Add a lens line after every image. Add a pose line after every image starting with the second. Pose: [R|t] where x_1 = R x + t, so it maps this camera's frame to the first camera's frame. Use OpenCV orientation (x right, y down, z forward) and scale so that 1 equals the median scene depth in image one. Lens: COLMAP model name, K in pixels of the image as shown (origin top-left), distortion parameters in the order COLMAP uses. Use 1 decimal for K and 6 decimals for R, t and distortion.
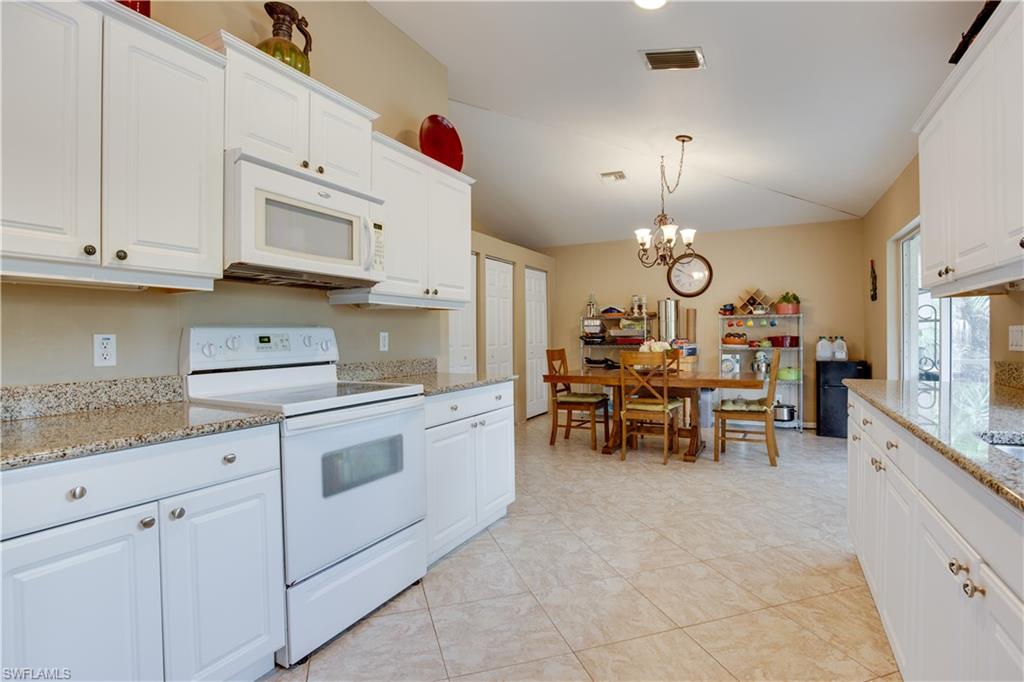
lens RADIAL K [[510.0, 0, 512.0], [0, 510.0, 341.0], [0, 0, 1]] dist [-0.068367, 0.031531]
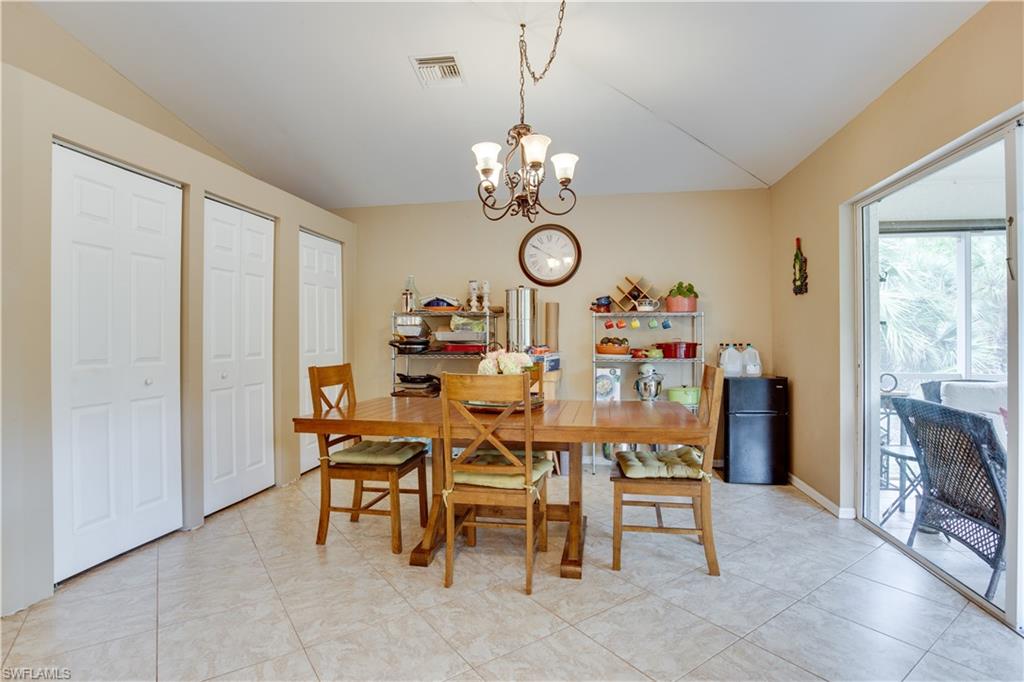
lens RADIAL K [[510.0, 0, 512.0], [0, 510.0, 341.0], [0, 0, 1]] dist [-0.068367, 0.031531]
pose [[0.952432, 0.005442, 0.304702, 0.095498], [-0.003229, 0.999965, -0.007766, -0.005607], [-0.304733, 0.006413, 0.952416, 0.379057]]
